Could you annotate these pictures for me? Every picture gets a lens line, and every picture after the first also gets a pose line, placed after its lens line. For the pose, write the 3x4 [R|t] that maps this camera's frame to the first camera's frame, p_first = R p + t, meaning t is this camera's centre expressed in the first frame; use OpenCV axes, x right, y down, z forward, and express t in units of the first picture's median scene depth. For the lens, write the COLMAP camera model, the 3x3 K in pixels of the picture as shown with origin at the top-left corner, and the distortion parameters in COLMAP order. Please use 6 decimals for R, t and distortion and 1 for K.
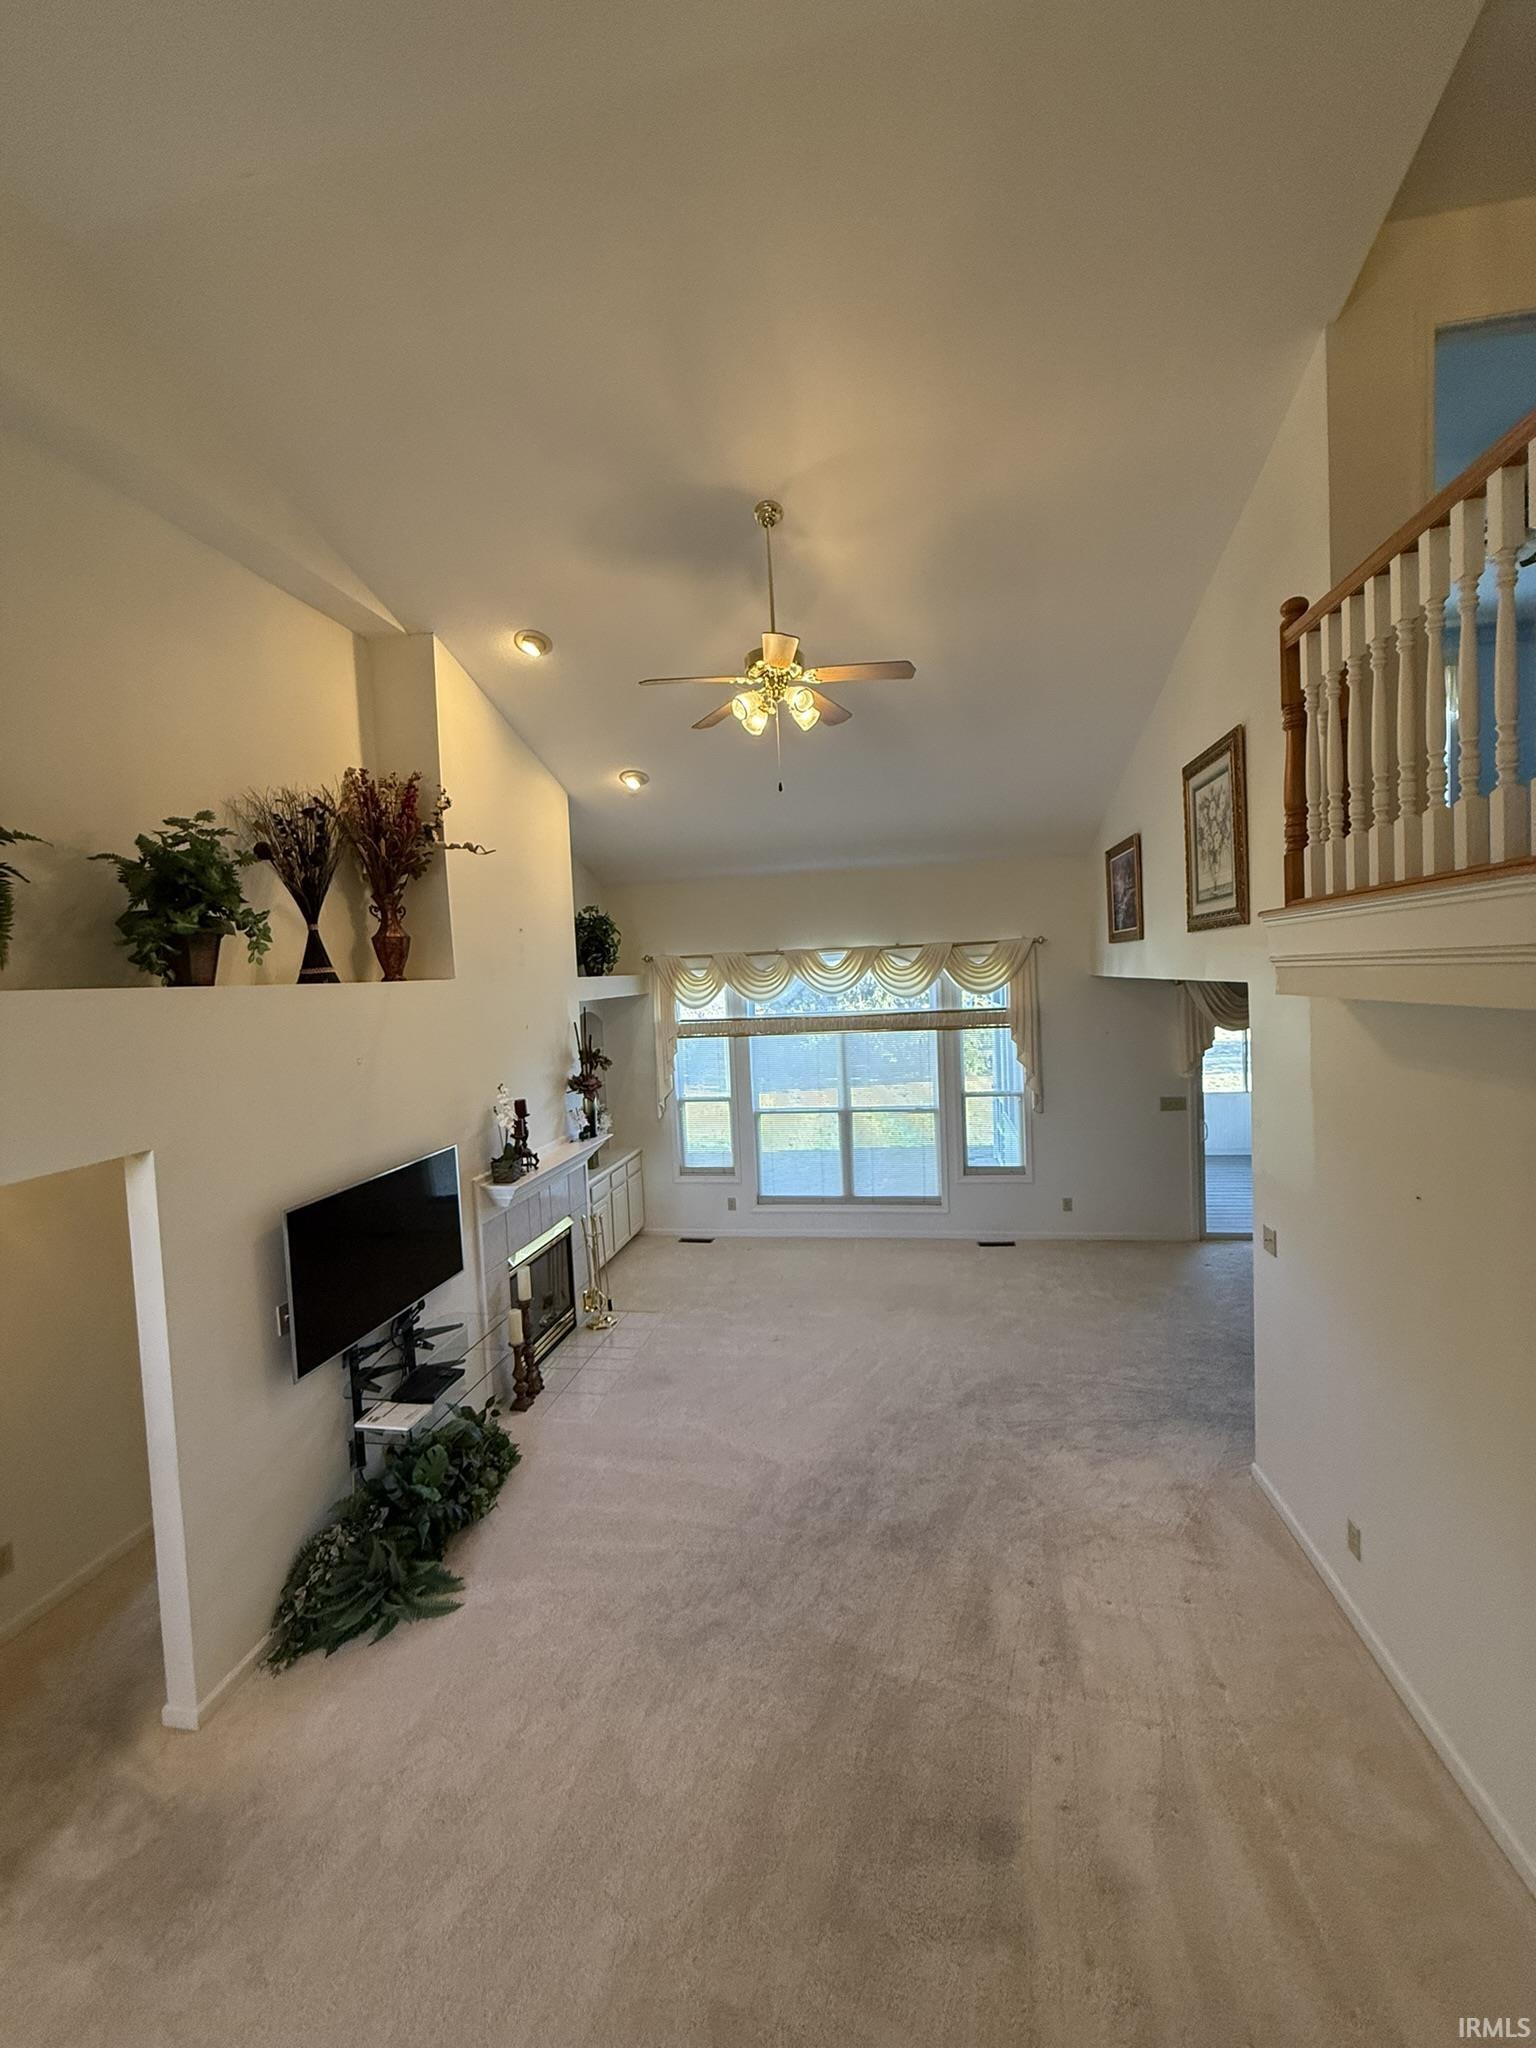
lens RADIAL K [[817.6, 0, 769.9], [0, 817.6, 1018.6], [0, 0, 1]] dist [0.001338, -0.000354]
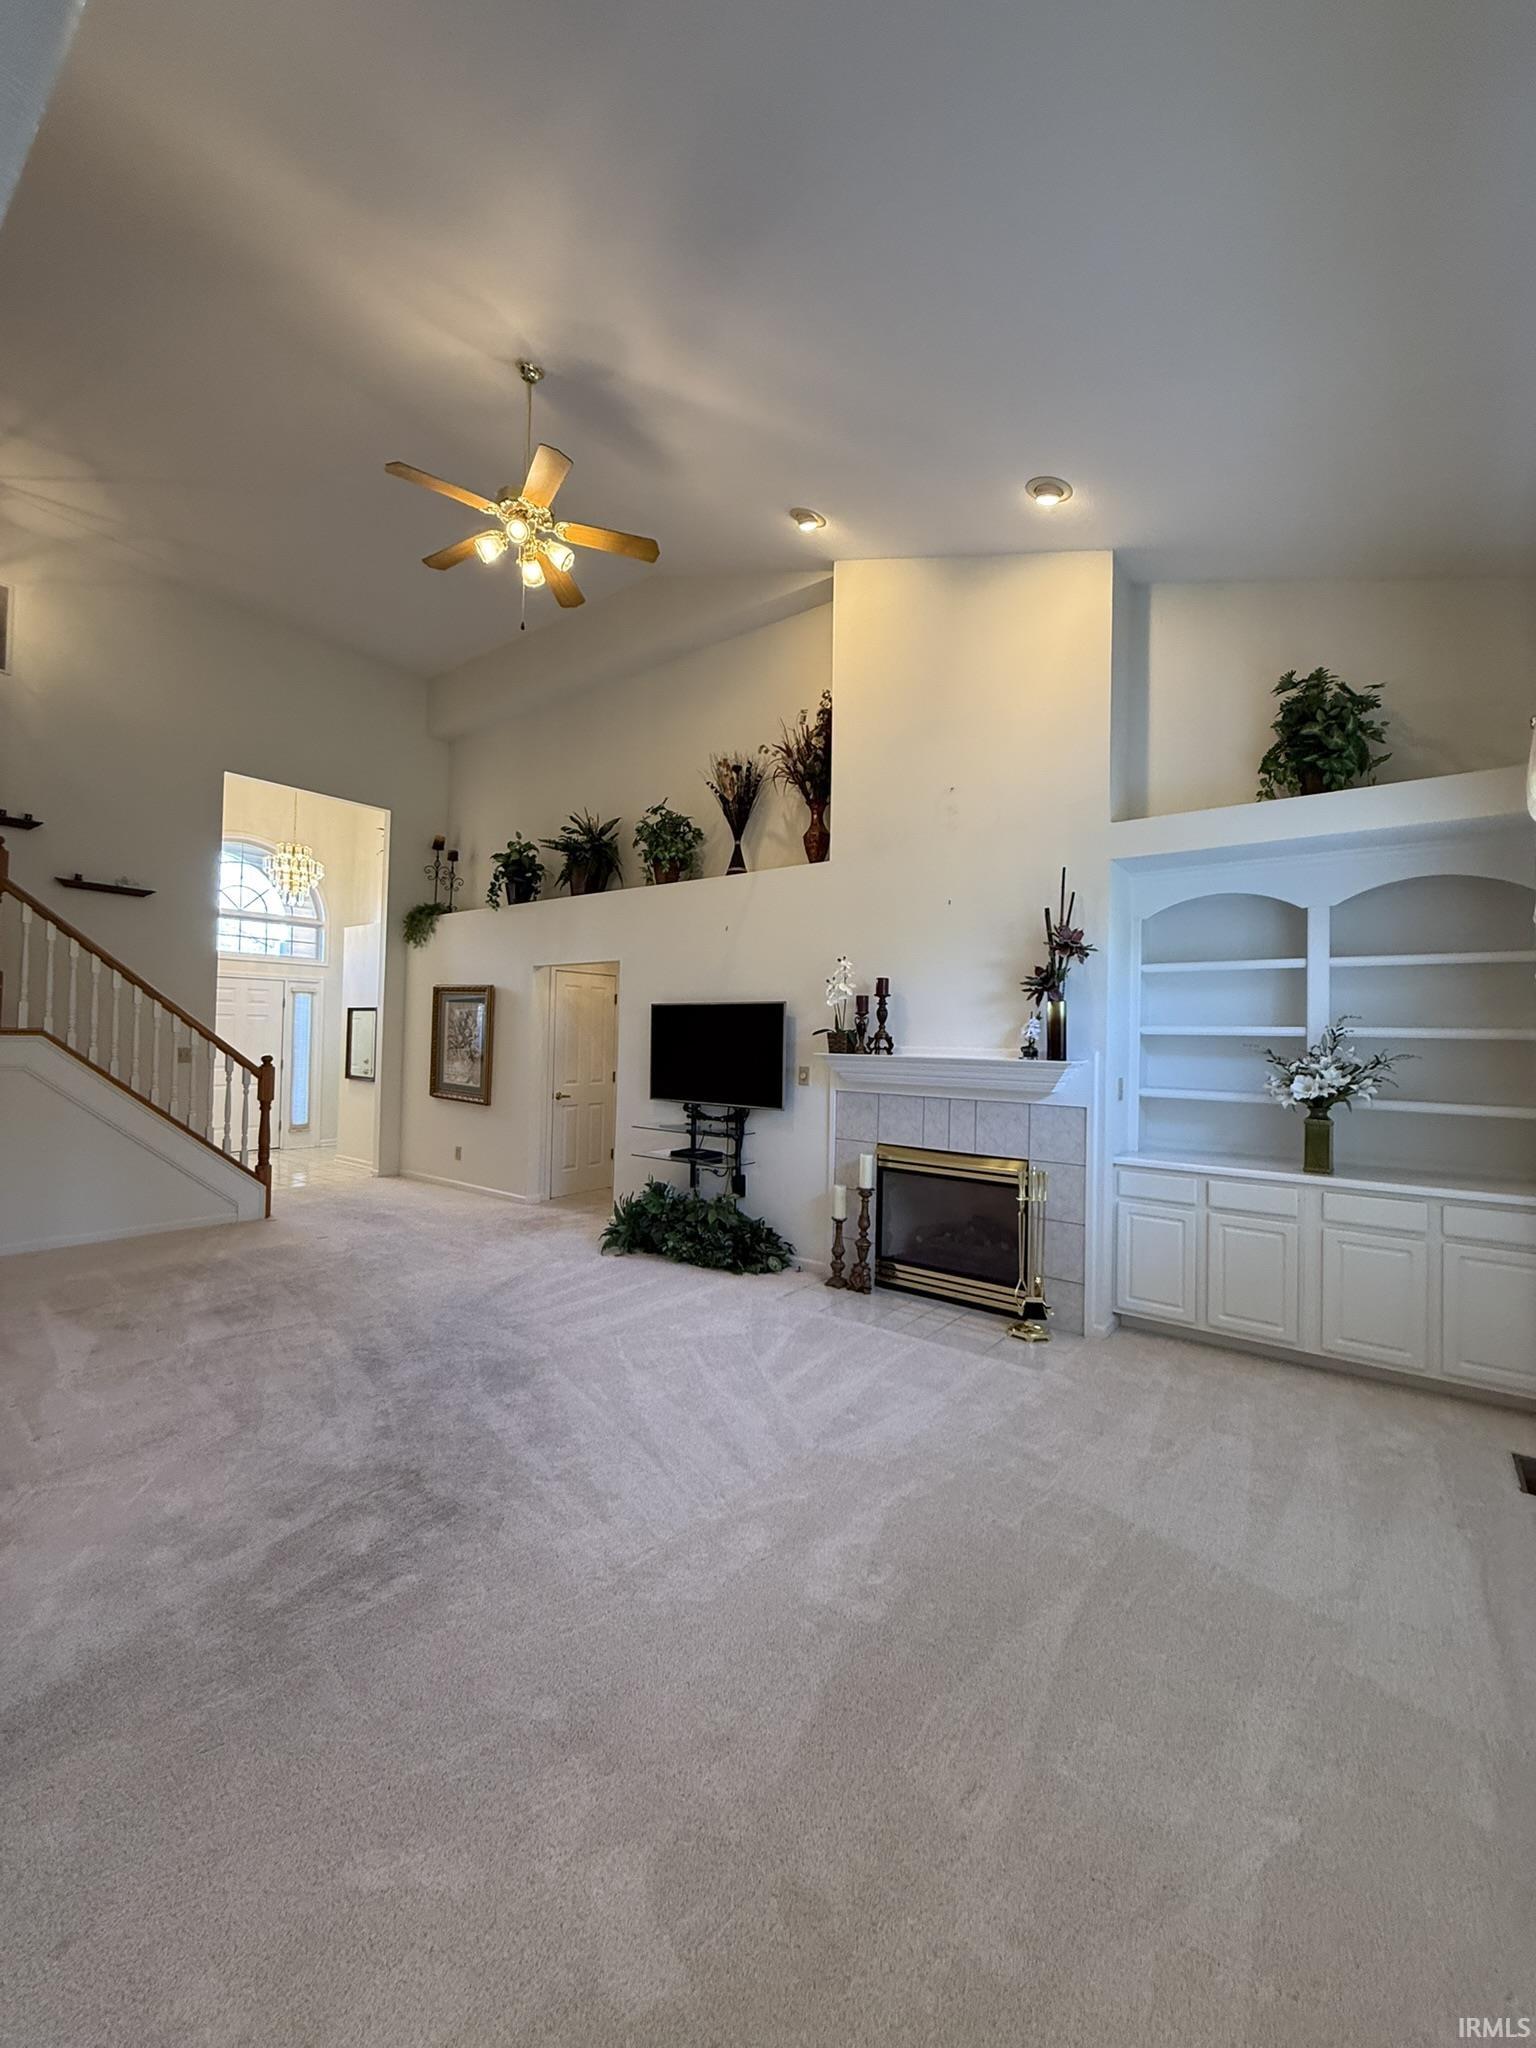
lens RADIAL K [[817.6, 0, 767.4], [0, 817.6, 1021.4], [0, 0, 1]] dist [0.001338, -0.000354]
pose [[-0.461381, 0.017828, -0.887023, 0.714116], [-0.049308, 0.997738, 0.045700, 0.137248], [0.885831, 0.064822, -0.459458, 1.603694]]
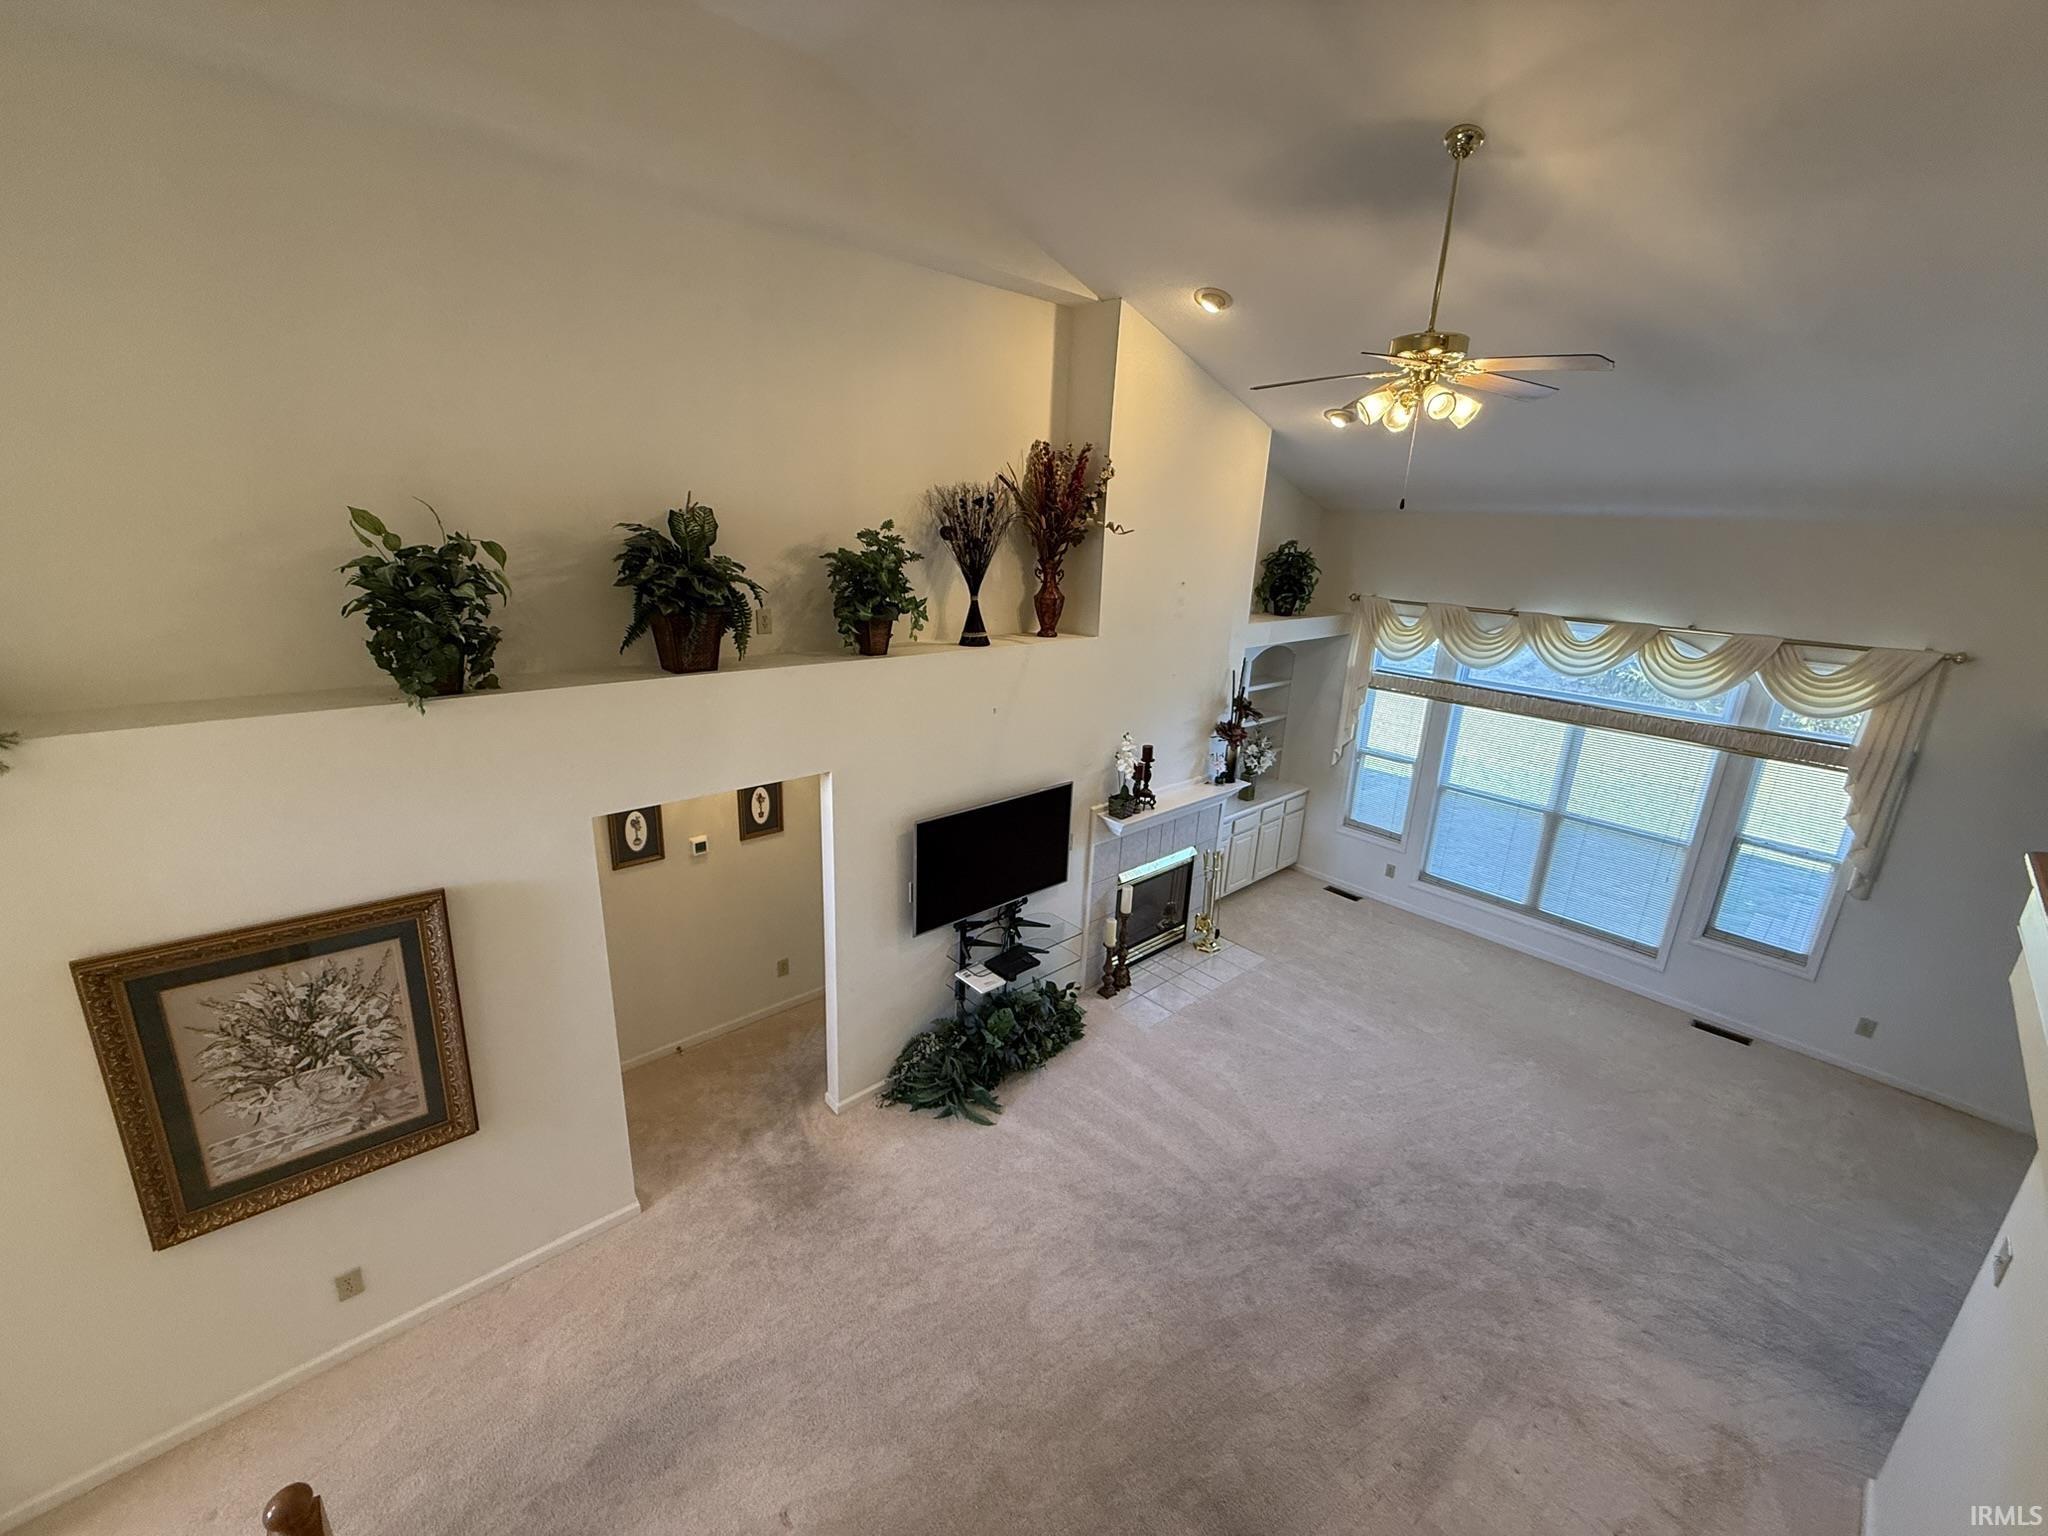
lens RADIAL K [[817.6, 0, 1014.7], [0, 817.6, 766.5], [0, 0, 1]] dist [0.001338, -0.000354]
pose [[0.784644, 0.250056, -0.567280, 0.224845], [-0.106447, 0.955798, 0.274079, -0.191475], [0.610740, -0.154669, 0.776578, 0.038052]]
